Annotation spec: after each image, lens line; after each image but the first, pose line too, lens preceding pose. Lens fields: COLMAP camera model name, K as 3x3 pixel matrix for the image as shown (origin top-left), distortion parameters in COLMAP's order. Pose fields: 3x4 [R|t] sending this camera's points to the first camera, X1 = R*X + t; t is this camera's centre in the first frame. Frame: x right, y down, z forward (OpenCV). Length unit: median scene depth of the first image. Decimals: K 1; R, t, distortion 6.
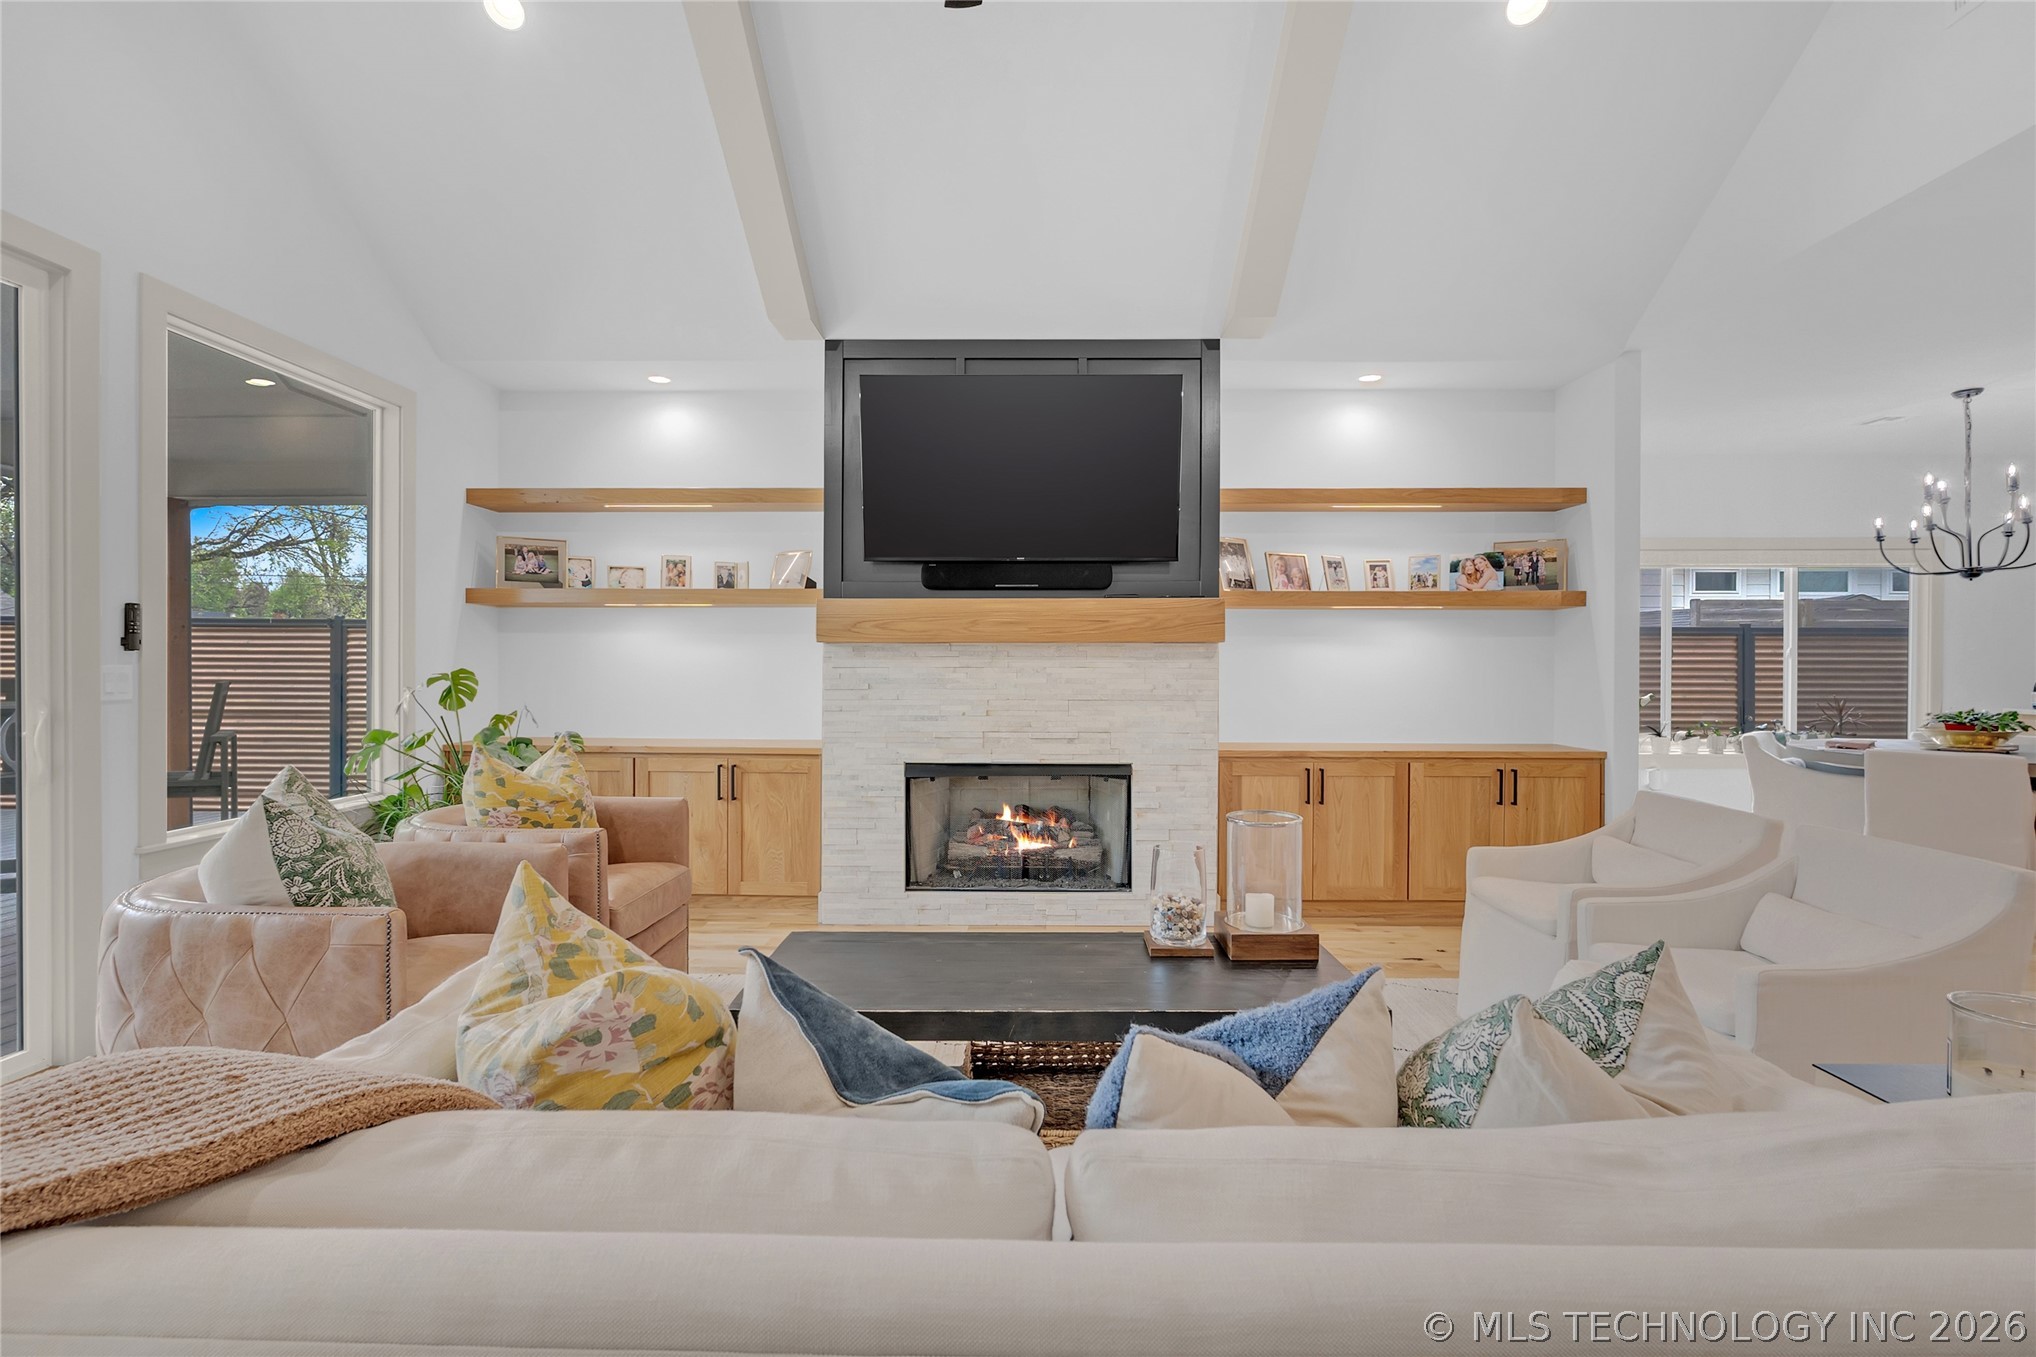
lens RADIAL K [[927.3, 0, 1018.0], [0, 927.3, 678.5], [0, 0, 1]] dist [-0.013686, 0.000353]
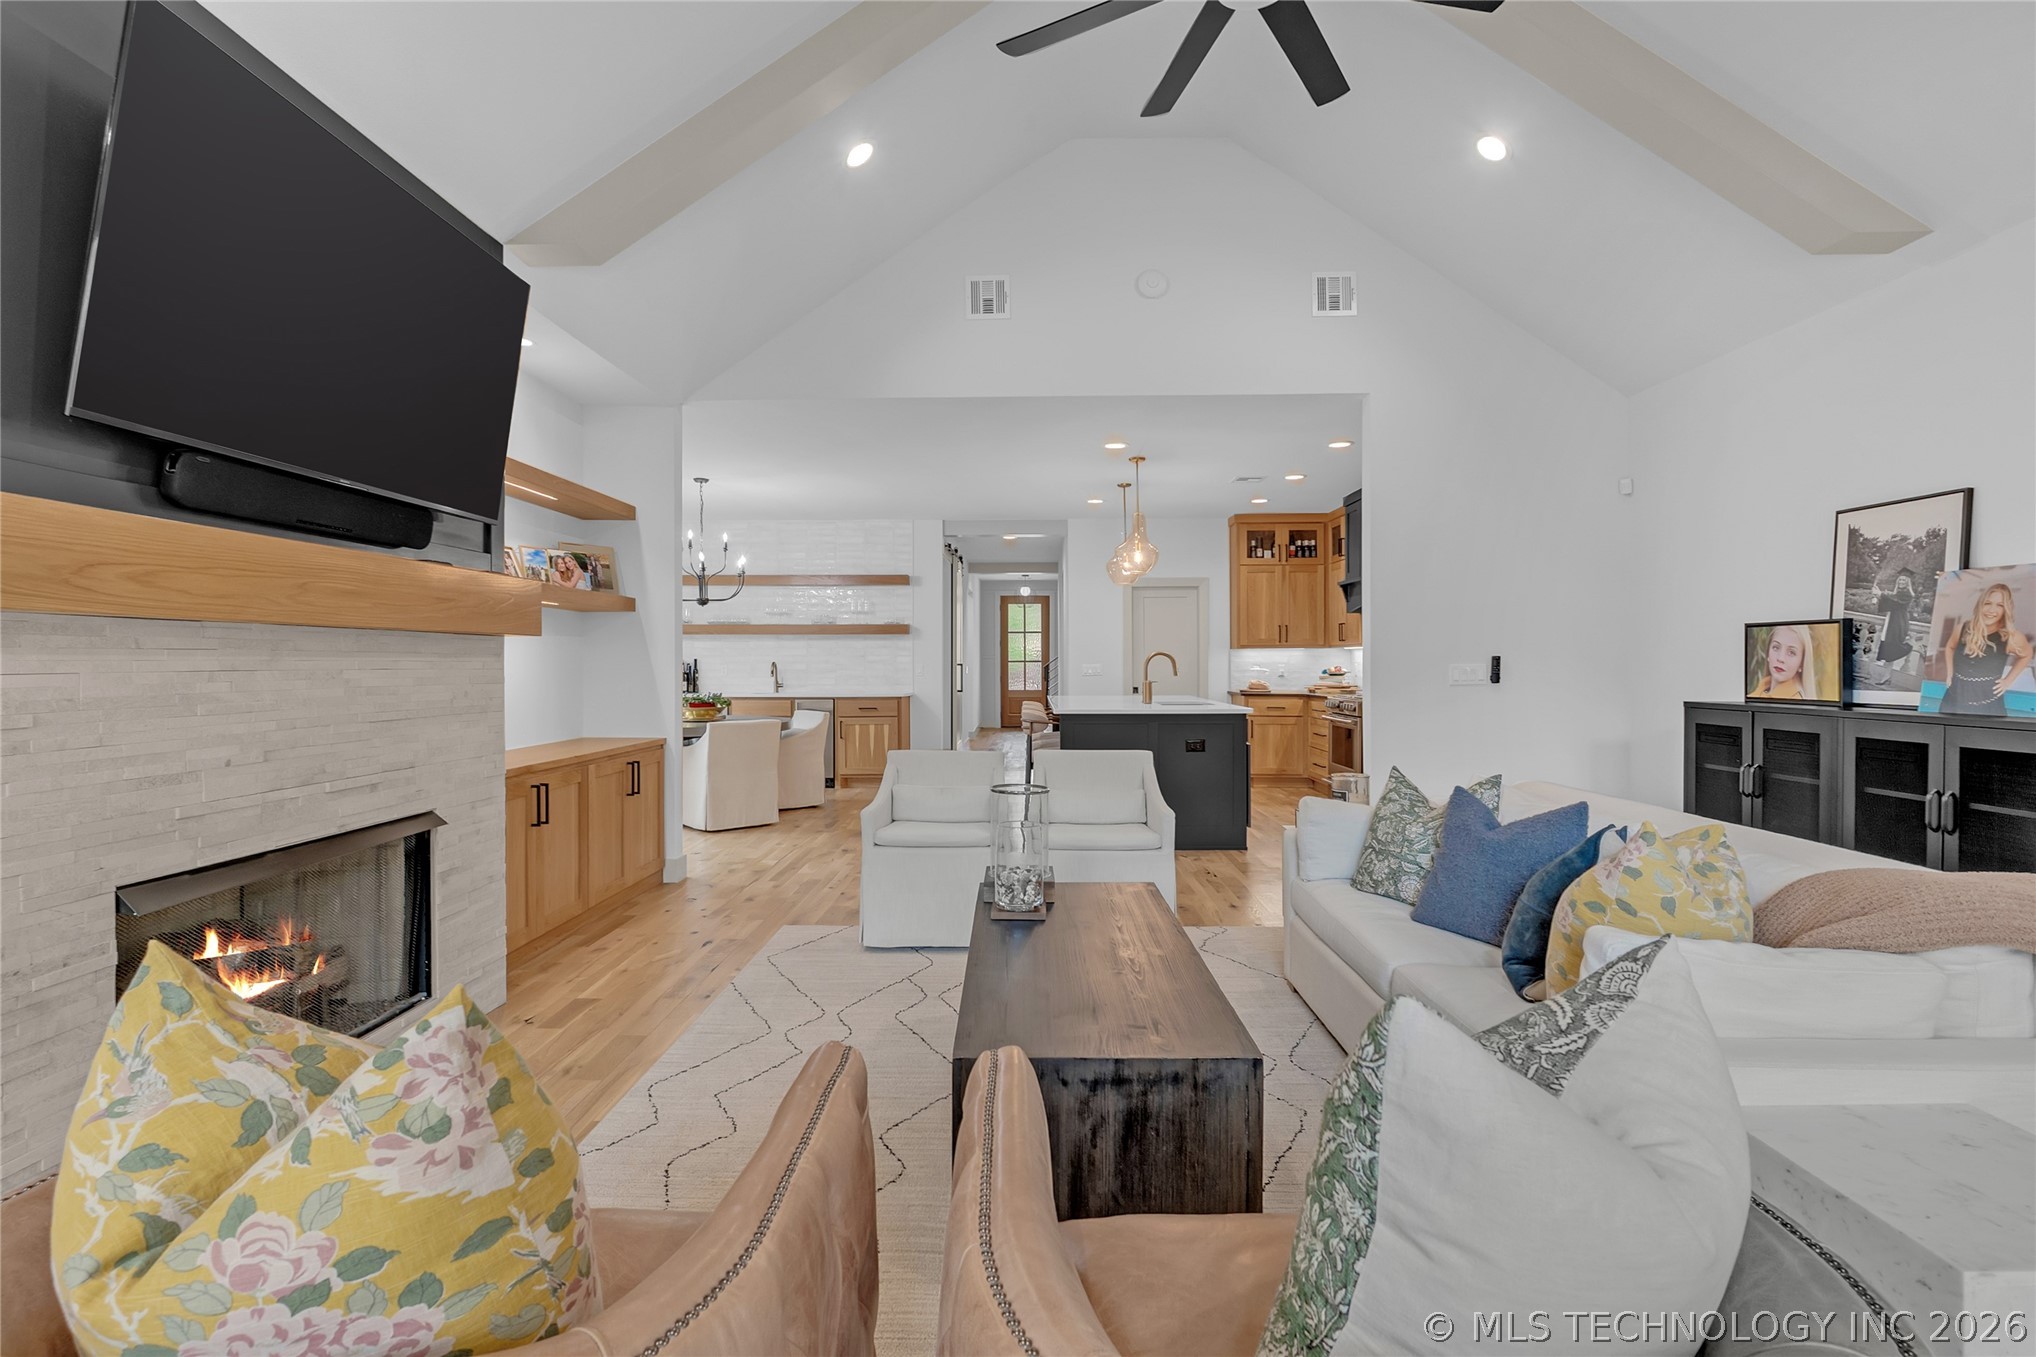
lens RADIAL K [[940.9, 0, 1000.7], [0, 940.9, 665.4], [0, 0, 1]] dist [-0.010026, 0.000892]
pose [[0.011825, -0.004229, 0.999921, -0.554041], [0.014068, 0.999893, 0.004063, -0.011013], [-0.999831, 0.014019, 0.011883, 0.561721]]
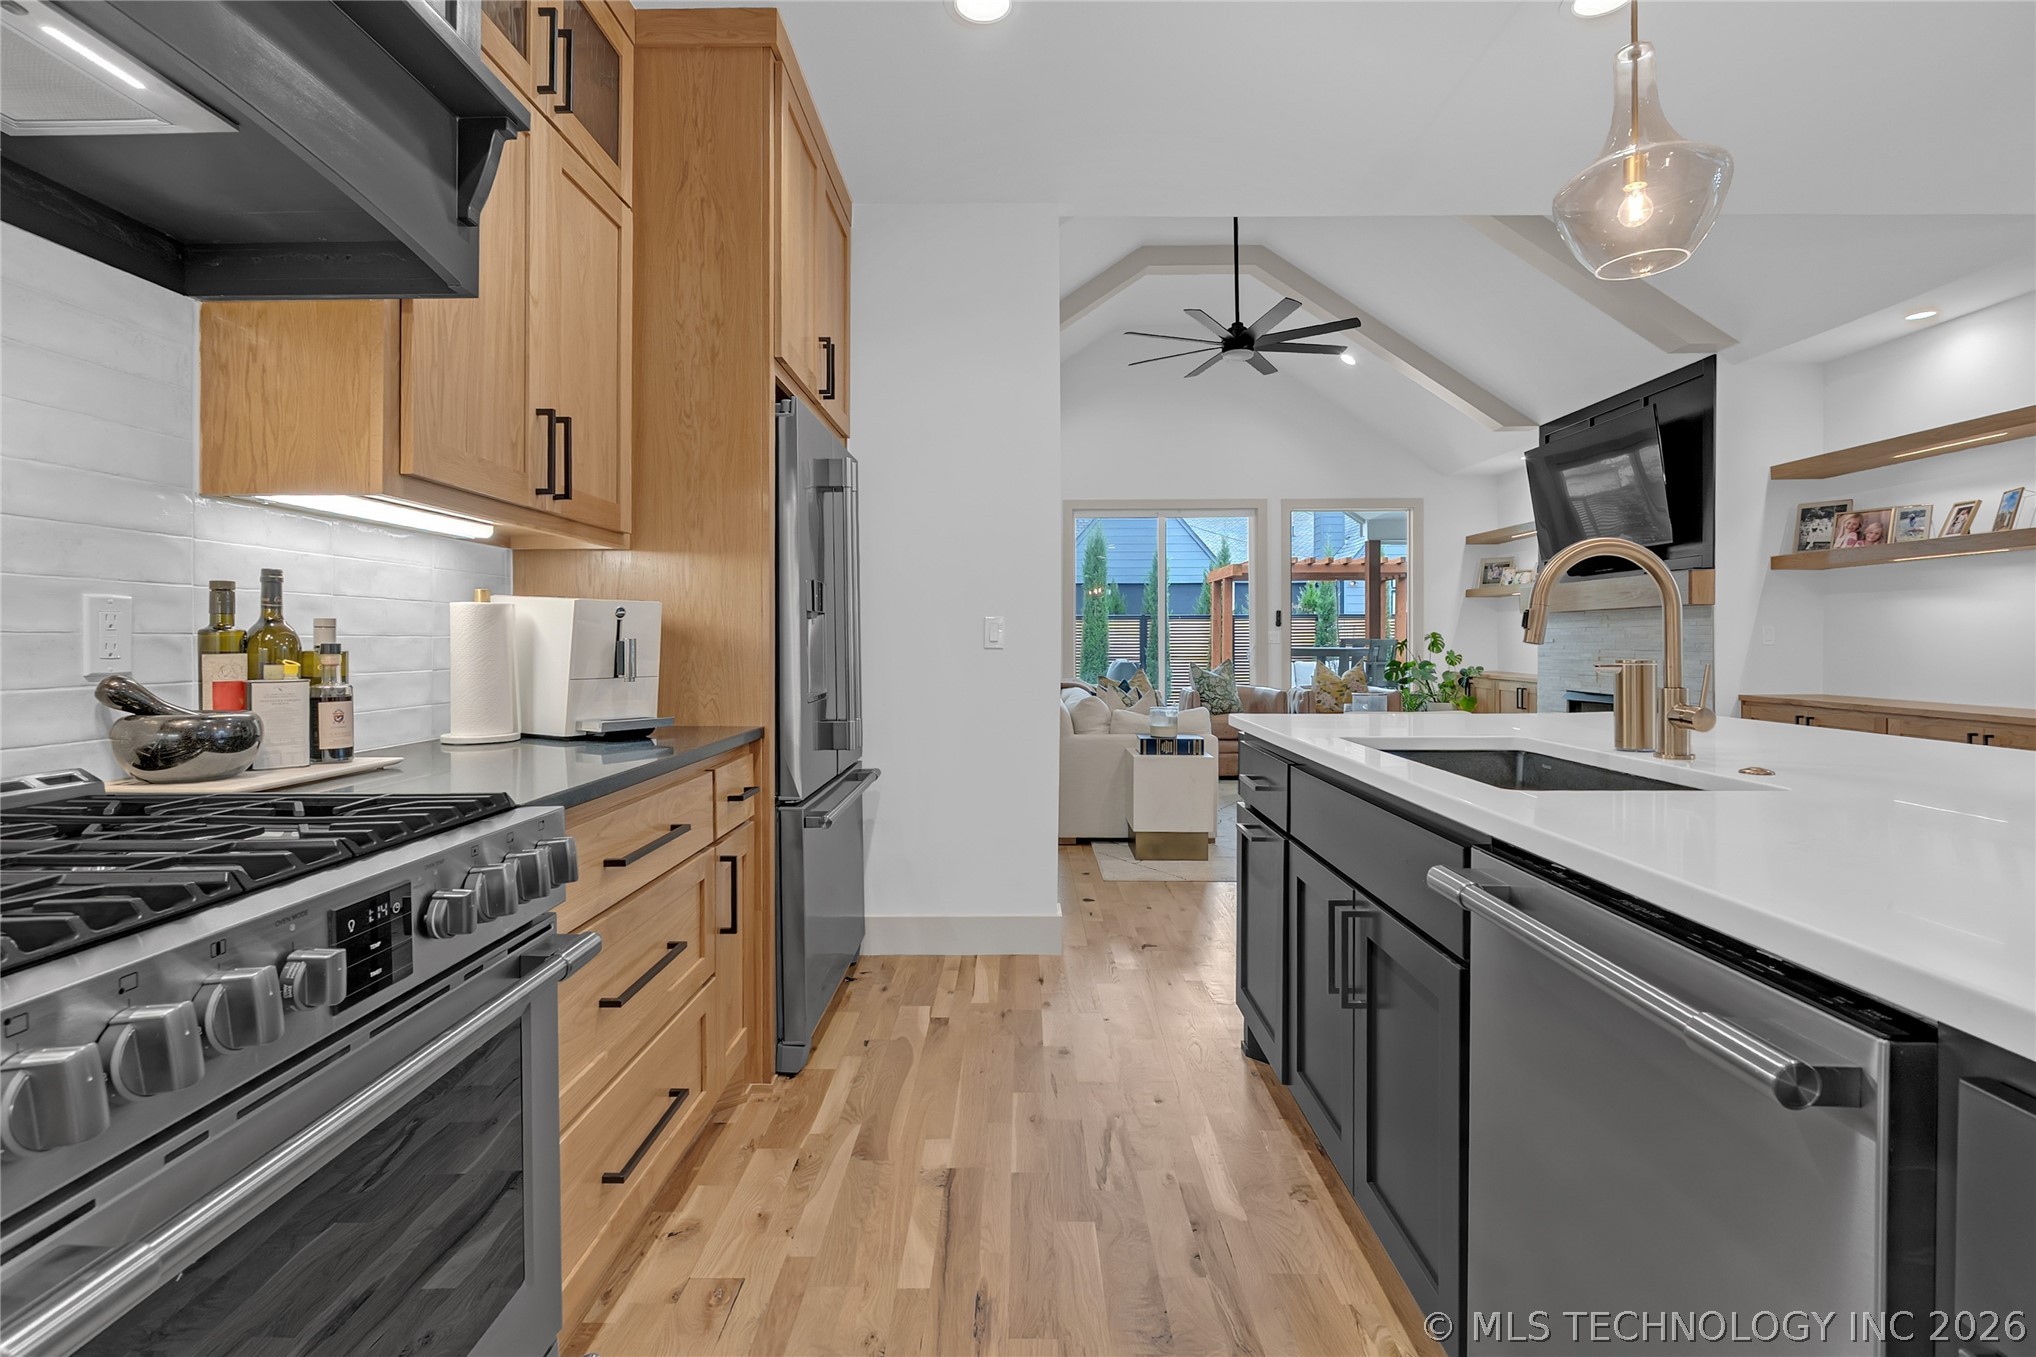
lens RADIAL K [[964.7, 0, 1017.7], [0, 964.7, 635.8], [0, 0, 1]] dist [-0.002641, -0.000245]
pose [[0.012206, -0.006507, -0.999904, 1.442159], [-0.009830, 0.999930, -0.006627, 0.019620], [0.999877, 0.009910, 0.012141, 0.069111]]
